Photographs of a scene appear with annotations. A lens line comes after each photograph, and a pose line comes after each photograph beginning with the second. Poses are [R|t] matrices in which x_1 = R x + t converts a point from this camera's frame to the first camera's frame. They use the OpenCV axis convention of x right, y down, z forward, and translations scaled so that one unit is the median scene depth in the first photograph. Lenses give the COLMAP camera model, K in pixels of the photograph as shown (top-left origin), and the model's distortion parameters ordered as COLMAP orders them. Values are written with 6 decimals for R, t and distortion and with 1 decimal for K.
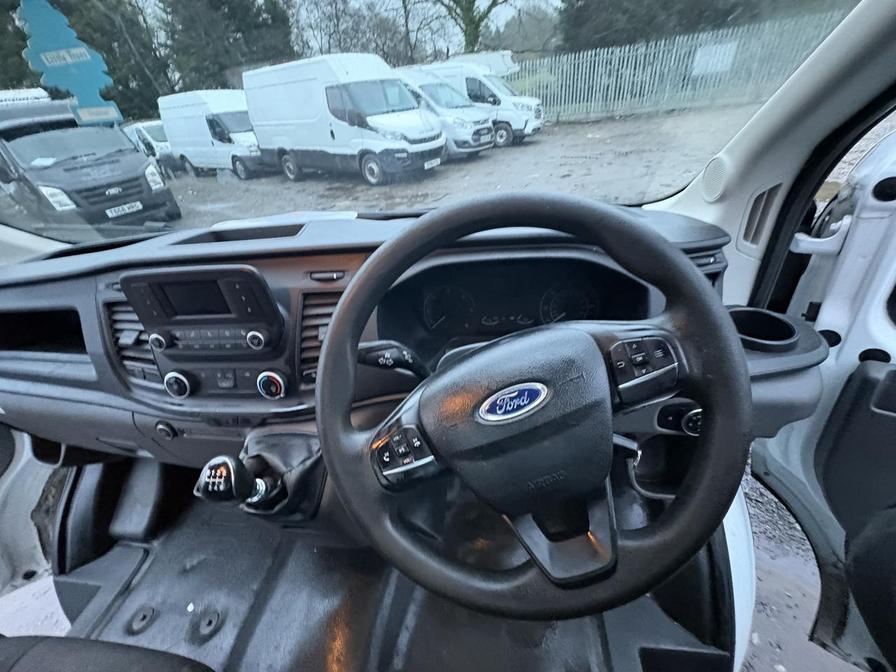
lens RADIAL K [[356.5, 0, 448.8], [0, 356.5, 339.5], [0, 0, 1]] dist [0.000649, -0.000048]
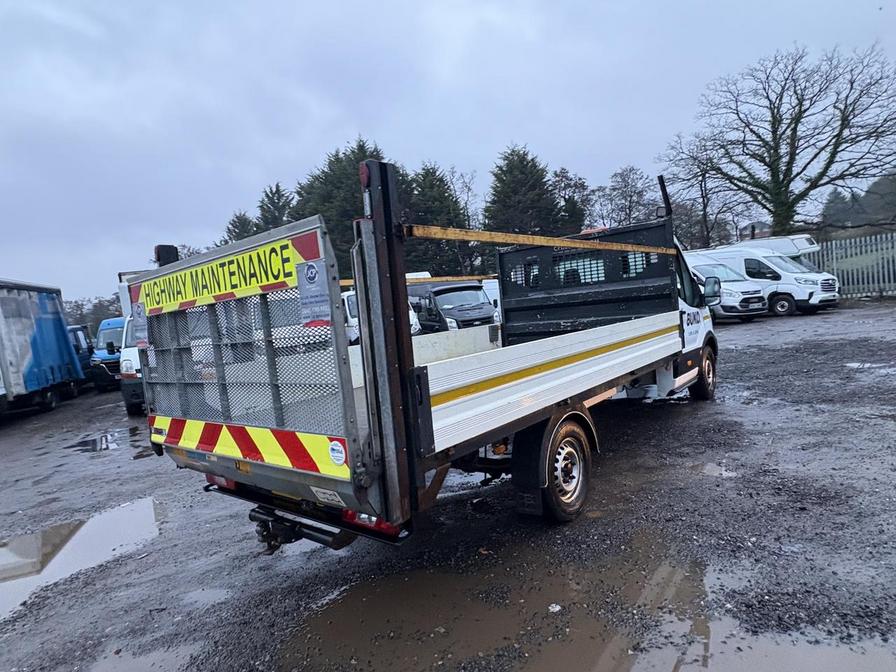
lens RADIAL K [[522.5, 0, 447.4], [0, 522.5, 337.5], [0, 0, 1]] dist [0.002591, 0.000754]
pose [[0.848461, 0.056968, -0.526183, 2.049802], [-0.291425, 0.880187, -0.374623, 5.323794], [0.441798, 0.471196, 0.763406, -7.930428]]
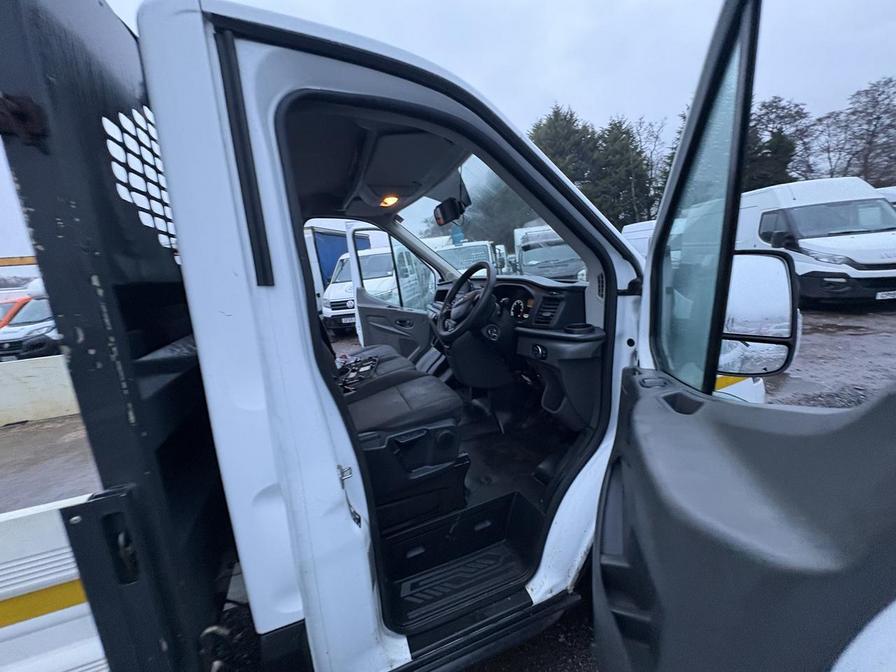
lens RADIAL K [[356.5, 0, 451.6], [0, 356.5, 340.5], [0, 0, 1]] dist [0.000649, -0.000048]
pose [[0.477268, 0.240297, -0.845265, 2.008809], [-0.460656, 0.887545, -0.007786, 0.283148], [0.748340, 0.393092, 0.534291, -0.620031]]
